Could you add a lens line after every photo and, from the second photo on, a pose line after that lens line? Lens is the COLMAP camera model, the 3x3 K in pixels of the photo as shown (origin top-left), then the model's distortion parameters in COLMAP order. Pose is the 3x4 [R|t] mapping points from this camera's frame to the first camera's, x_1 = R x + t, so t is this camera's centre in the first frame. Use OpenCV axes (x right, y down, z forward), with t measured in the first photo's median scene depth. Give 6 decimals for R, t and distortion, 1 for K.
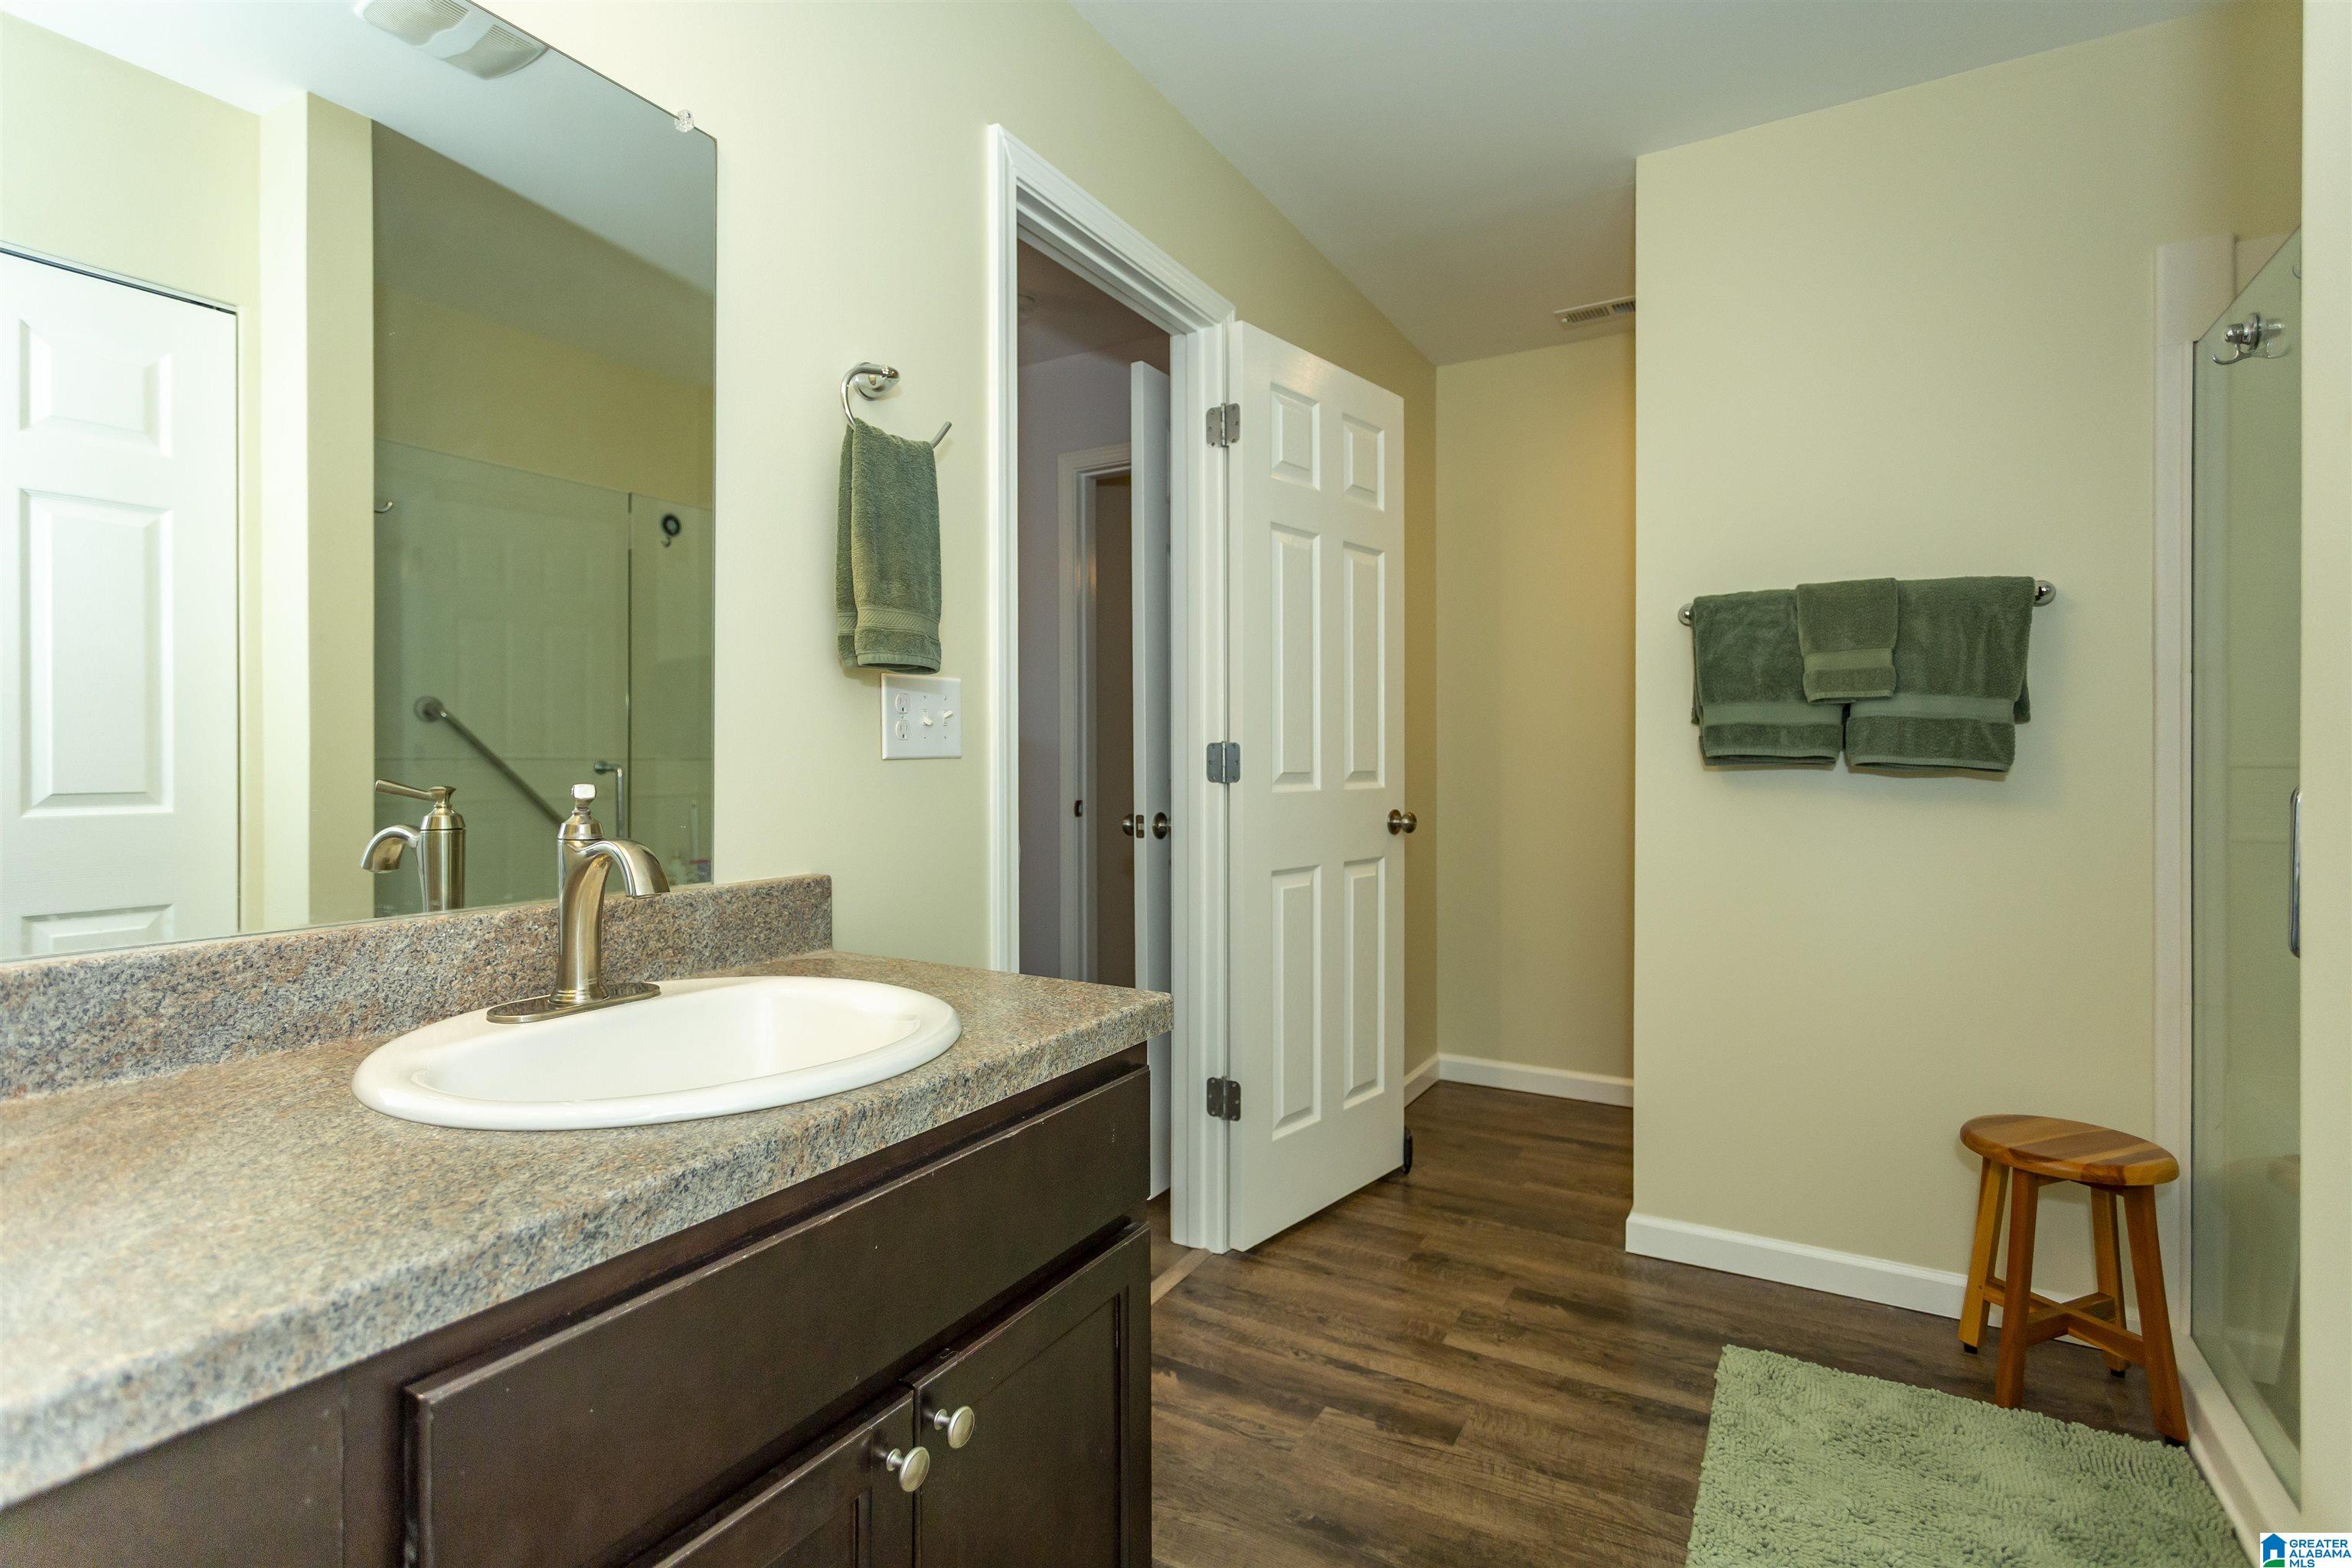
lens RADIAL K [[1130.1, 0, 1172.3], [0, 1130.1, 774.0], [0, 0, 1]] dist [0.001310, 0.002478]
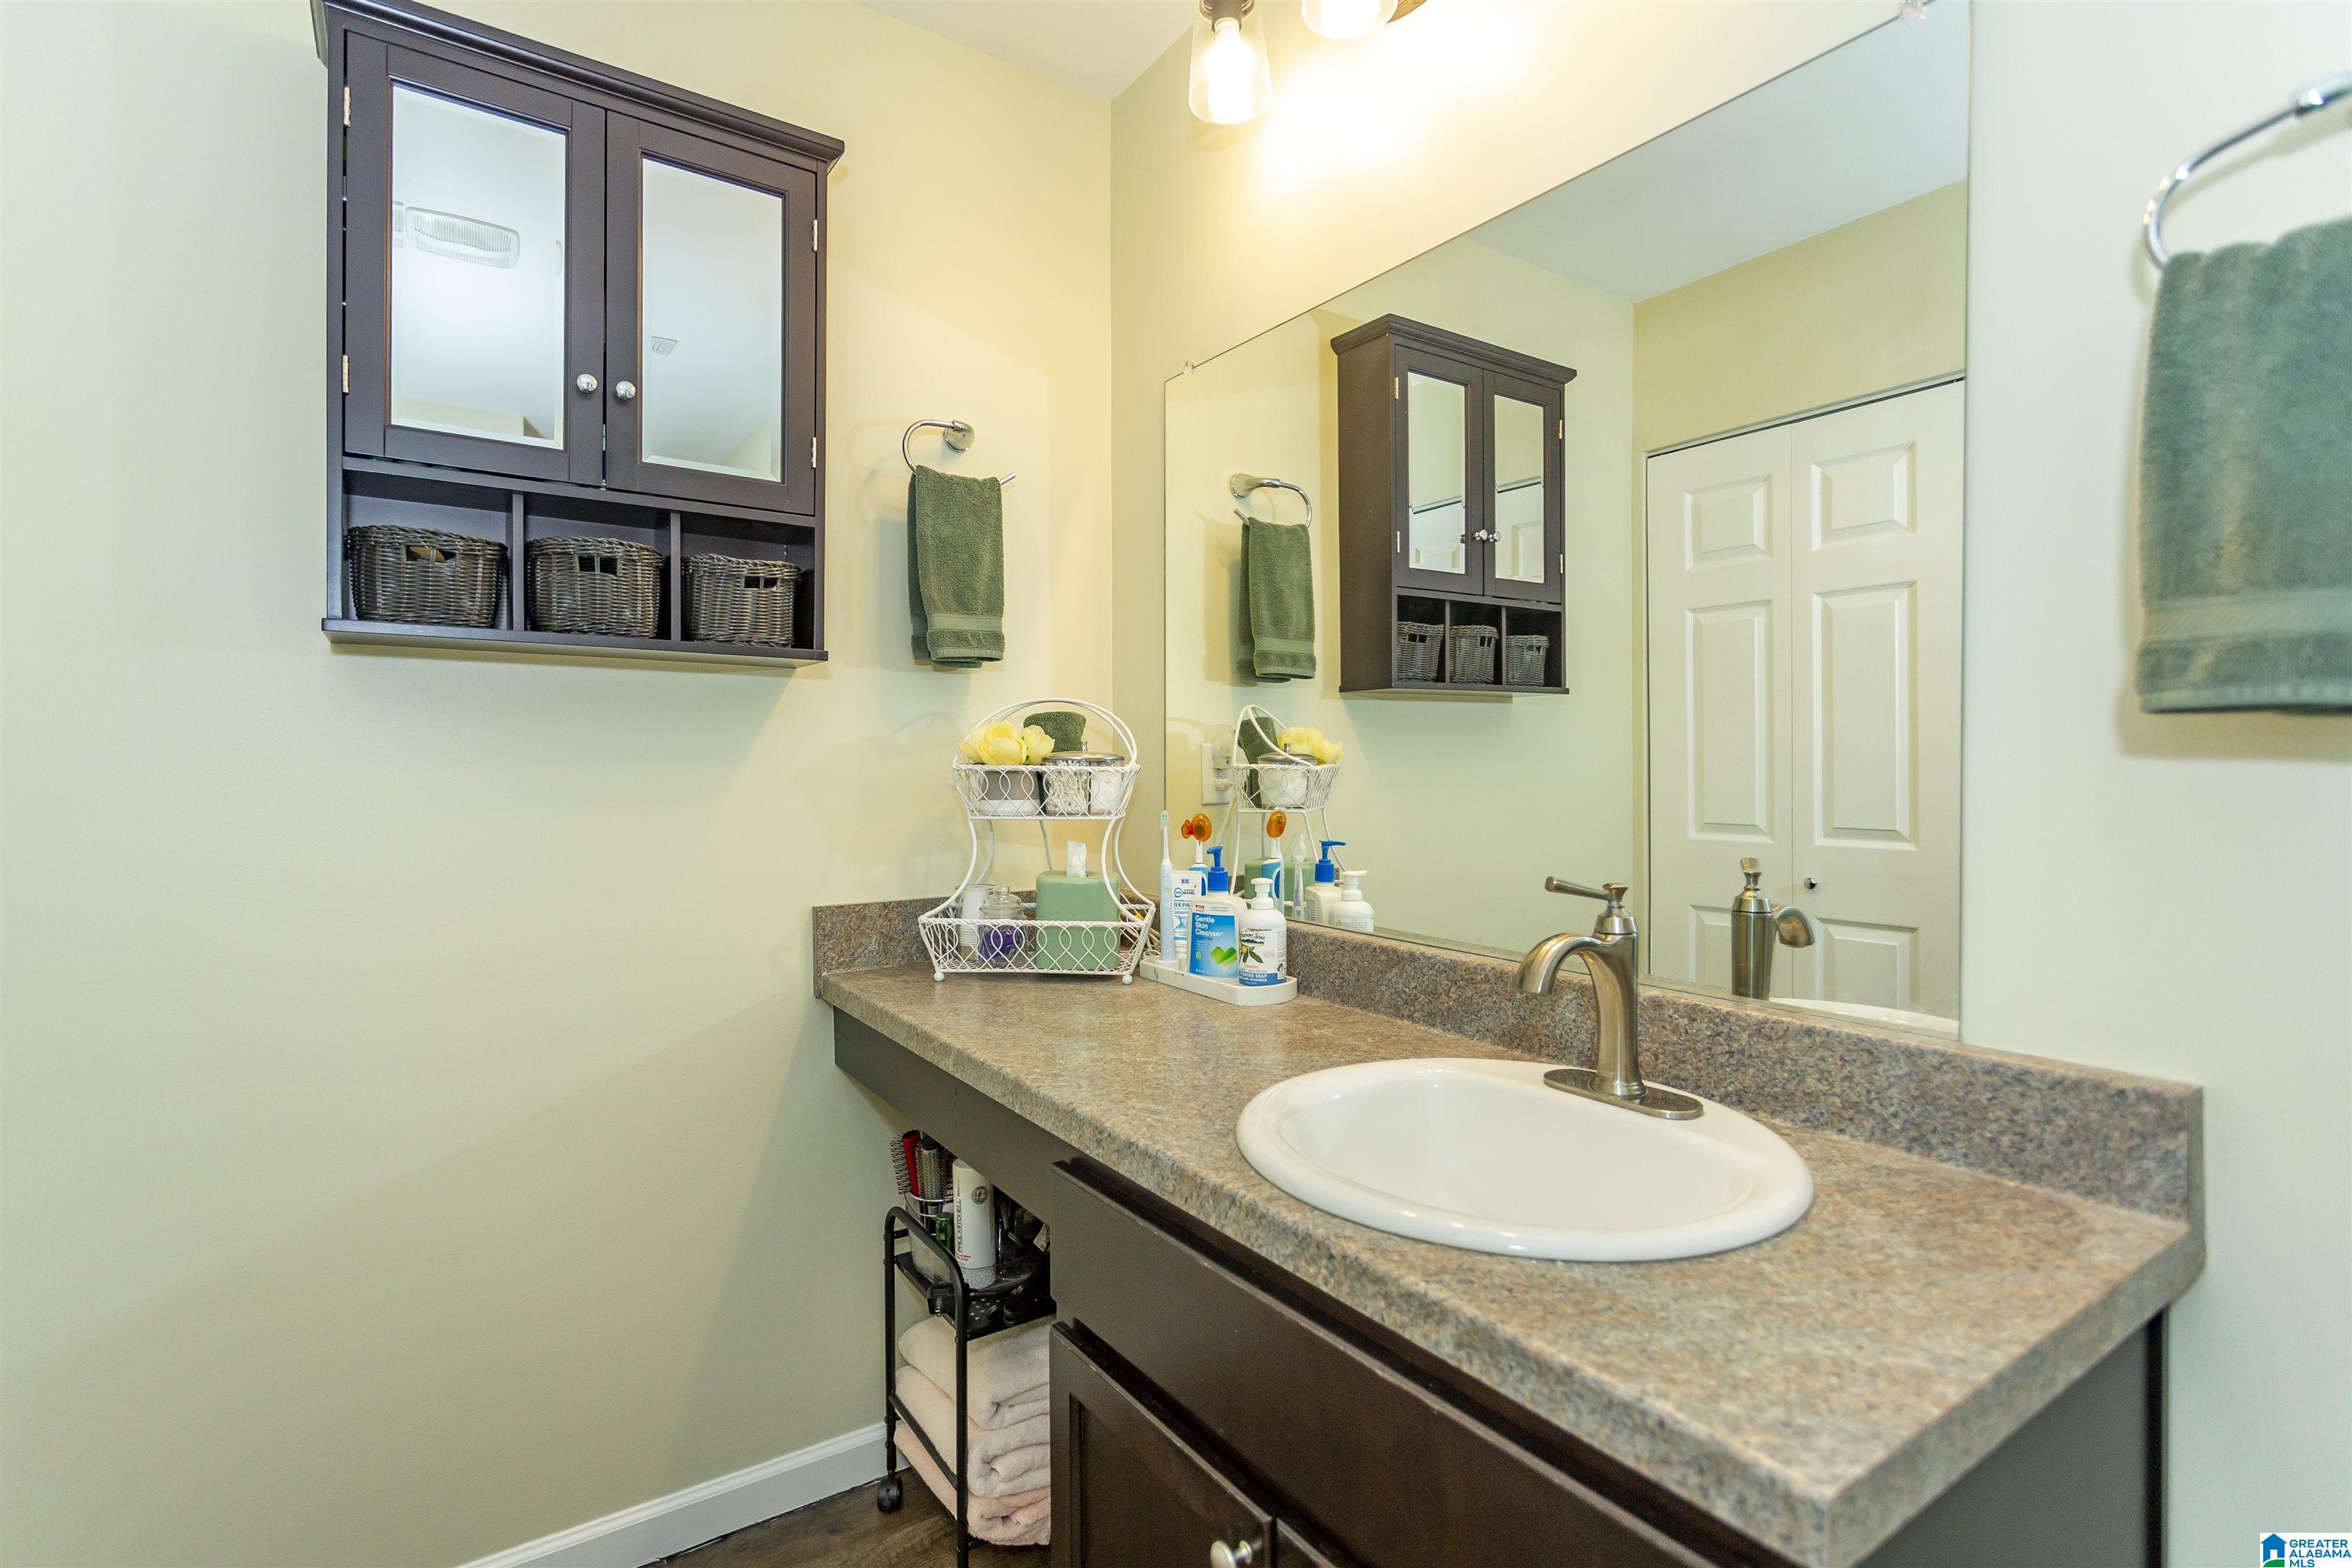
lens RADIAL K [[1130.1, 0, 1166.2], [0, 1130.1, 772.4], [0, 0, 1]] dist [0.001310, 0.002478]
pose [[-0.433736, 0.009853, -0.900986, 0.702710], [-0.008379, 0.999853, 0.014968, -0.121346], [0.901001, 0.014042, -0.433589, 1.352437]]
